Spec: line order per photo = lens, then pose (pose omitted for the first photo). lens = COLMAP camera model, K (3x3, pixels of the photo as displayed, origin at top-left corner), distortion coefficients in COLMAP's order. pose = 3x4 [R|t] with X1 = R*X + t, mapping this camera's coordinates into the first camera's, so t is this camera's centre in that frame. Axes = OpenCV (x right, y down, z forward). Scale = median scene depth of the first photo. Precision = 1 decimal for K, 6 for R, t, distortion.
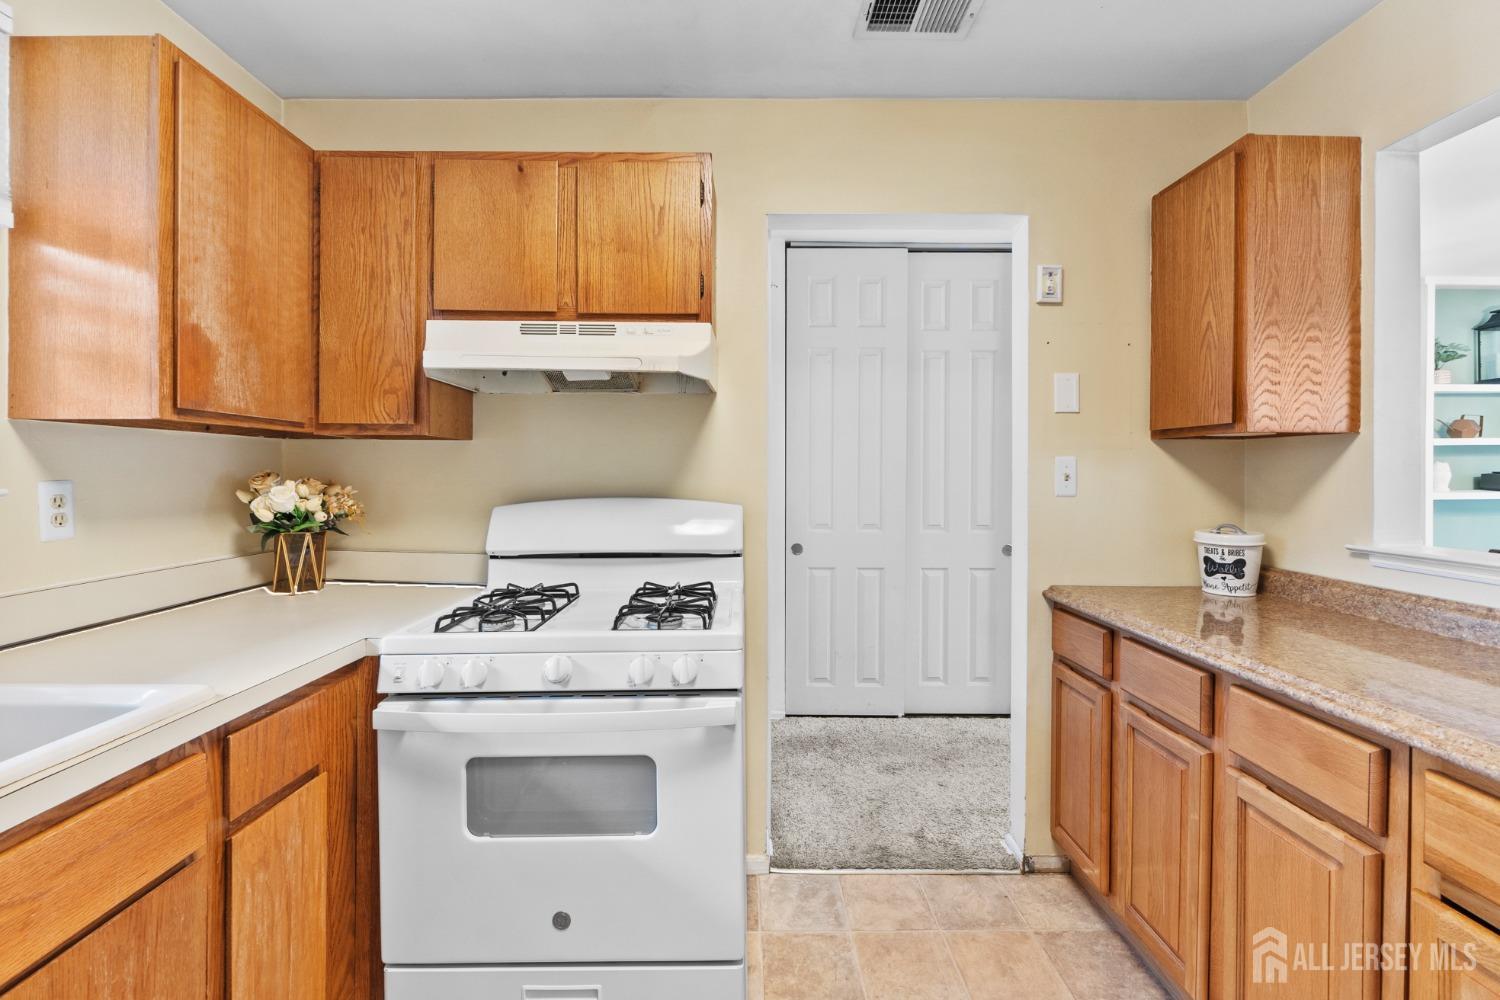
lens RADIAL K [[640.0, 0, 755.1], [0, 640.0, 479.1], [0, 0, 1]] dist [-0.007936, 0.000057]
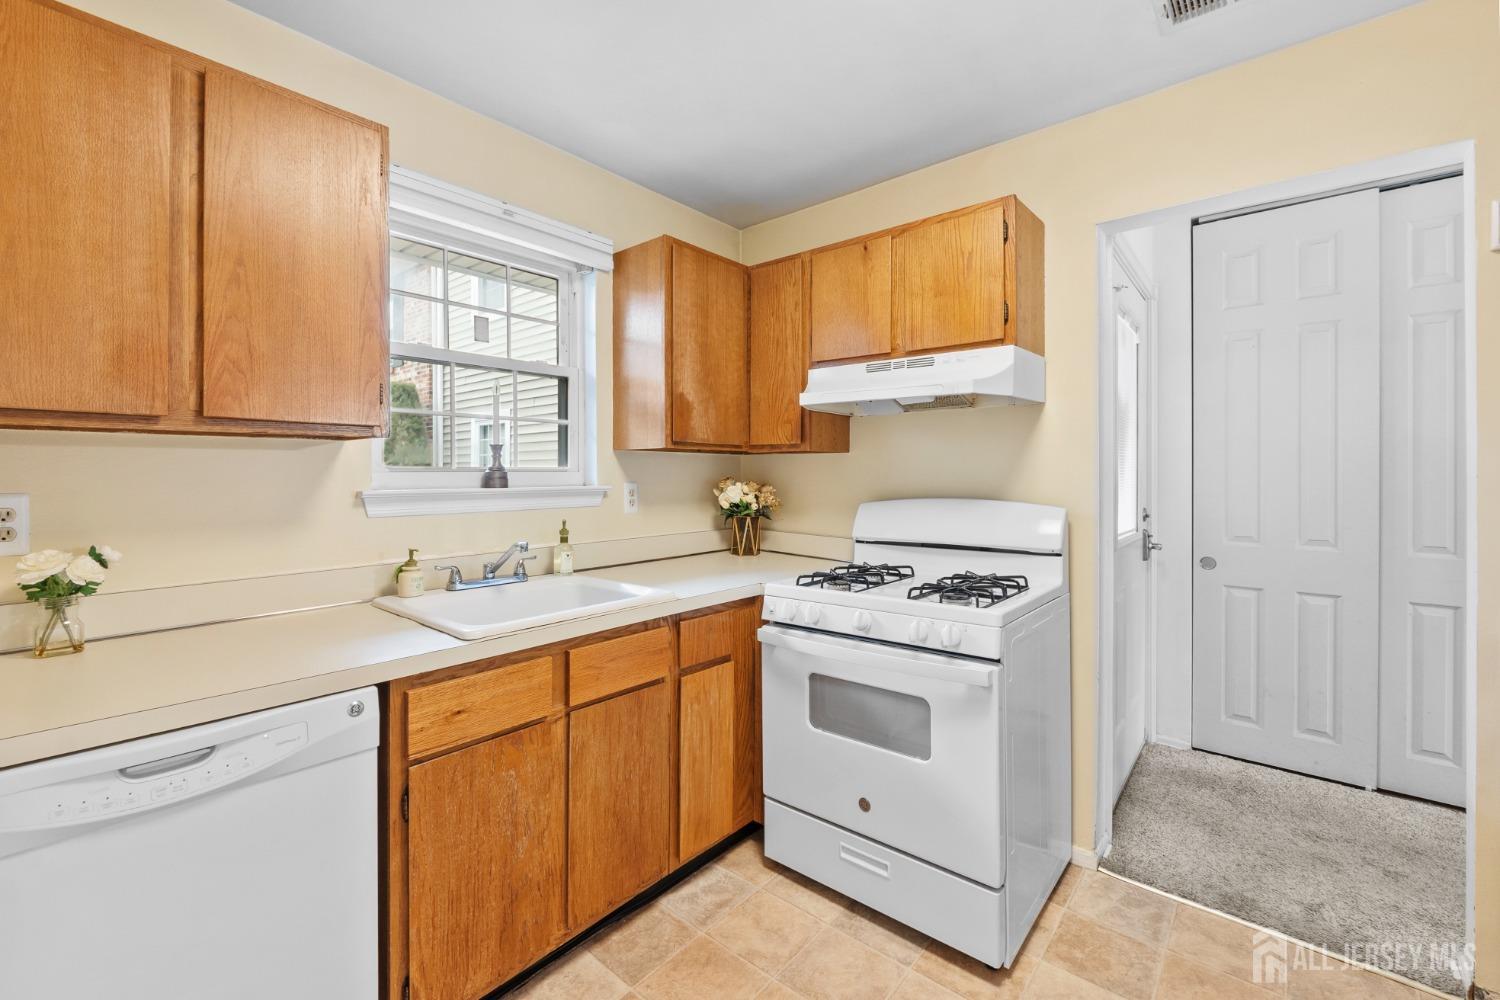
lens RADIAL K [[640.0, 0, 746.8], [0, 640.0, 484.2], [0, 0, 1]] dist [-0.007936, 0.000057]
pose [[0.752593, 0.007338, -0.658445, 0.322332], [-0.005241, 0.999973, 0.005154, -0.001638], [0.658466, -0.000428, 0.752611, -0.159848]]
